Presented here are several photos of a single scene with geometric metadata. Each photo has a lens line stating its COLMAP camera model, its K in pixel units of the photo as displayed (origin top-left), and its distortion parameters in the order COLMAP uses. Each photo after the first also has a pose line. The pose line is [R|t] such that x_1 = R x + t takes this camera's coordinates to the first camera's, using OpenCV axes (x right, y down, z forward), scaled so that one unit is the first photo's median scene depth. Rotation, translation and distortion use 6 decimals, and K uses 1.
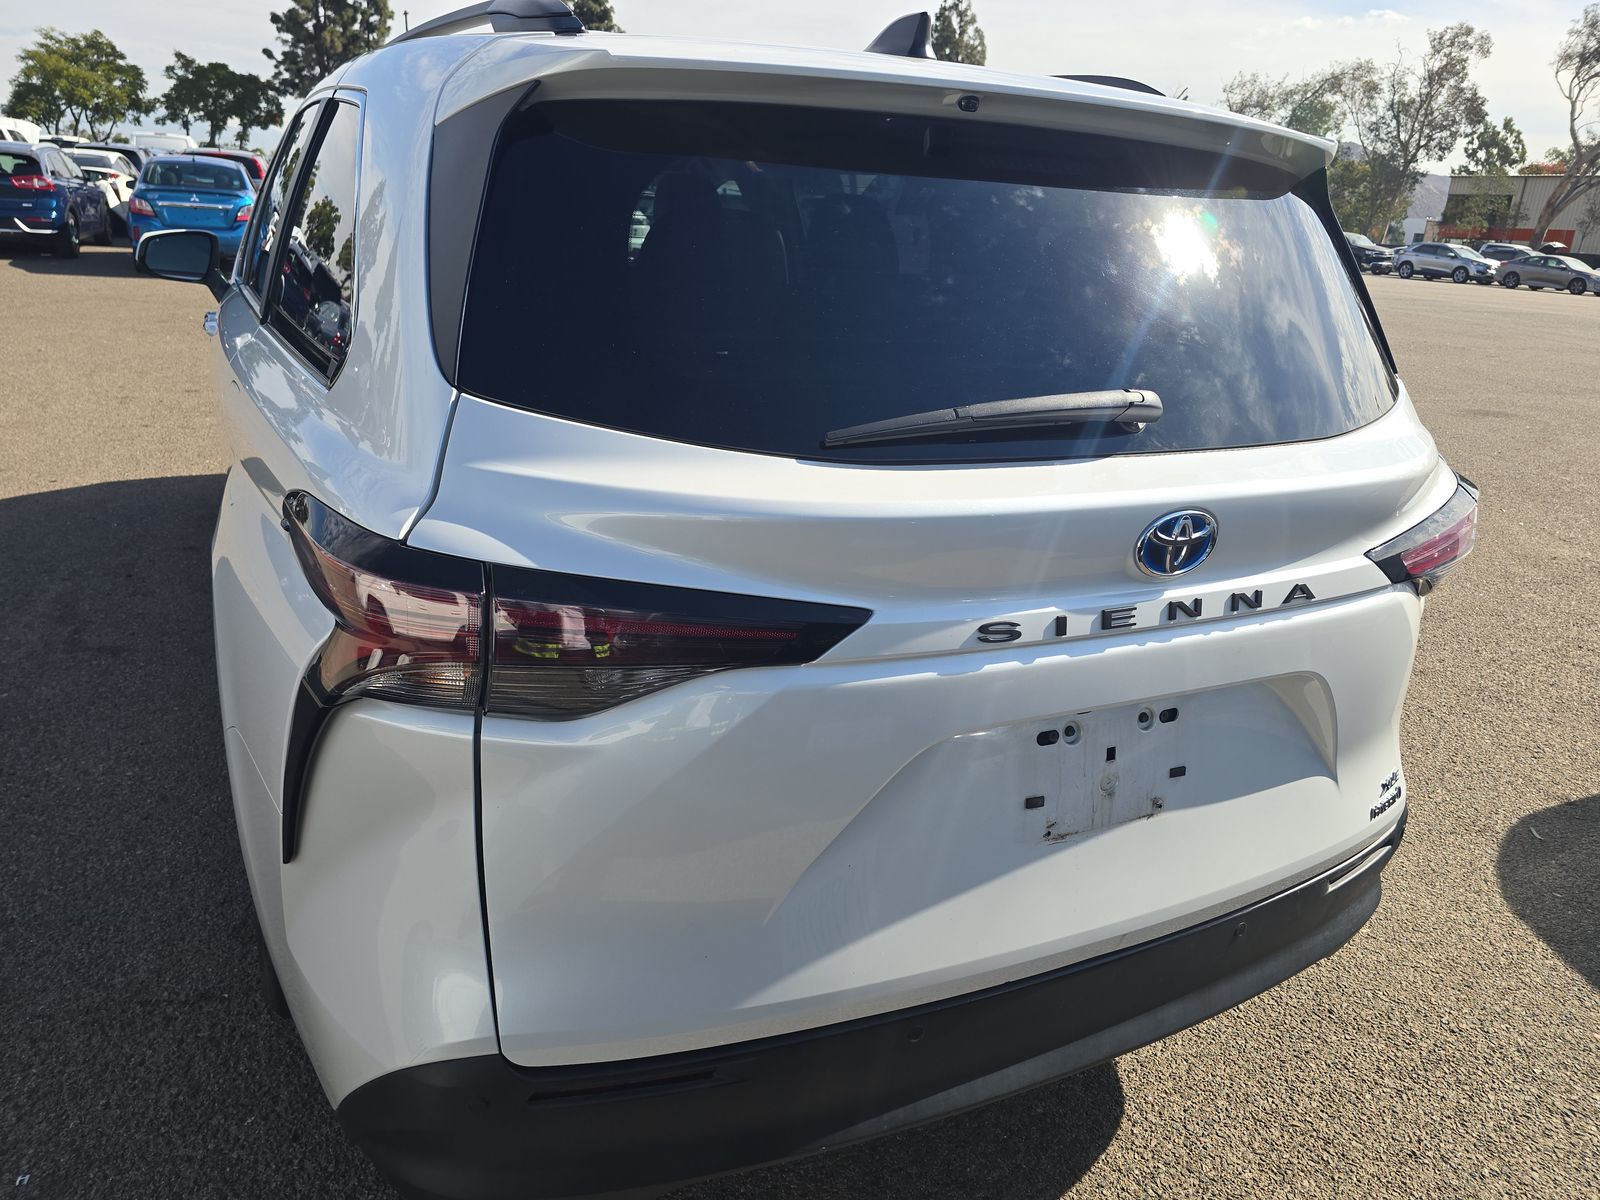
lens RADIAL K [[1091.0, 0, 786.8], [0, 1091.0, 583.1], [0, 0, 1]] dist [0.073412, -0.071703]
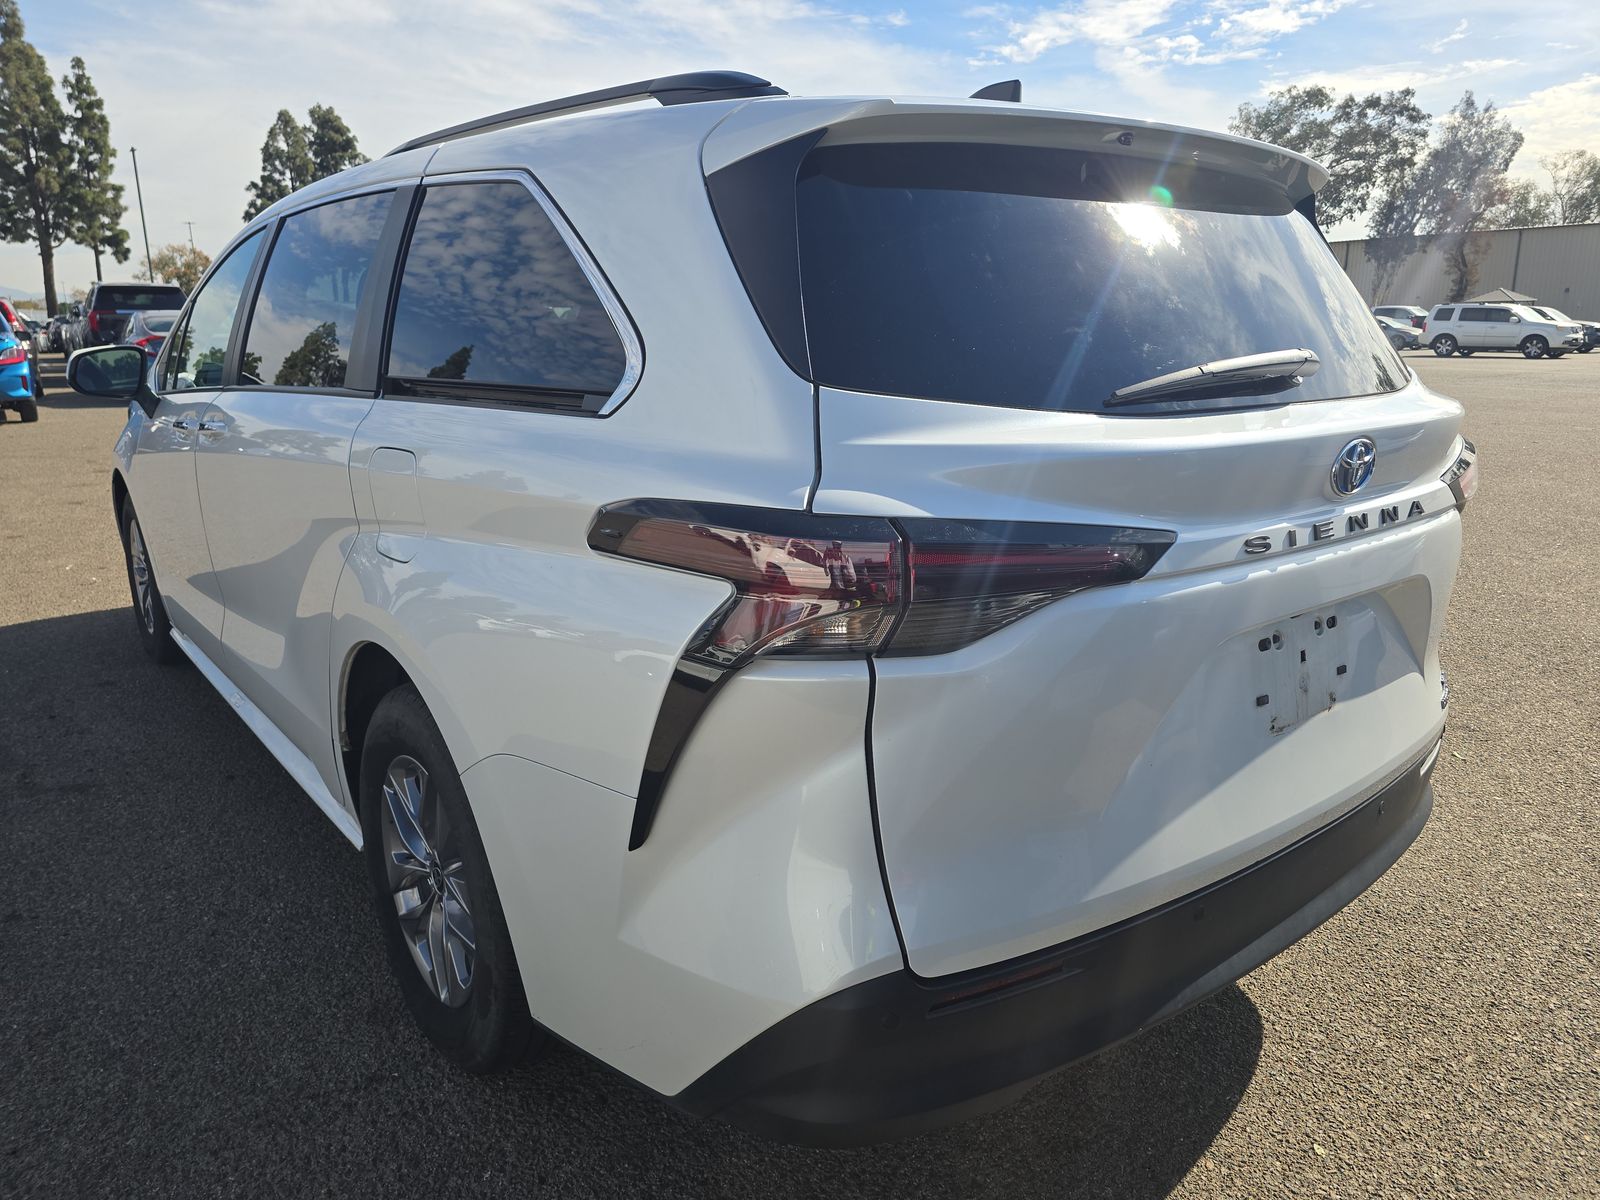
lens RADIAL K [[1091.0, 0, 786.8], [0, 1091.0, 583.1], [0, 0, 1]] dist [0.073412, -0.071703]
pose [[0.975990, -0.110646, 0.187622, -0.493925], [0.127027, 0.988857, -0.077627, 0.103845], [-0.176942, 0.099596, 0.979169, -0.091009]]
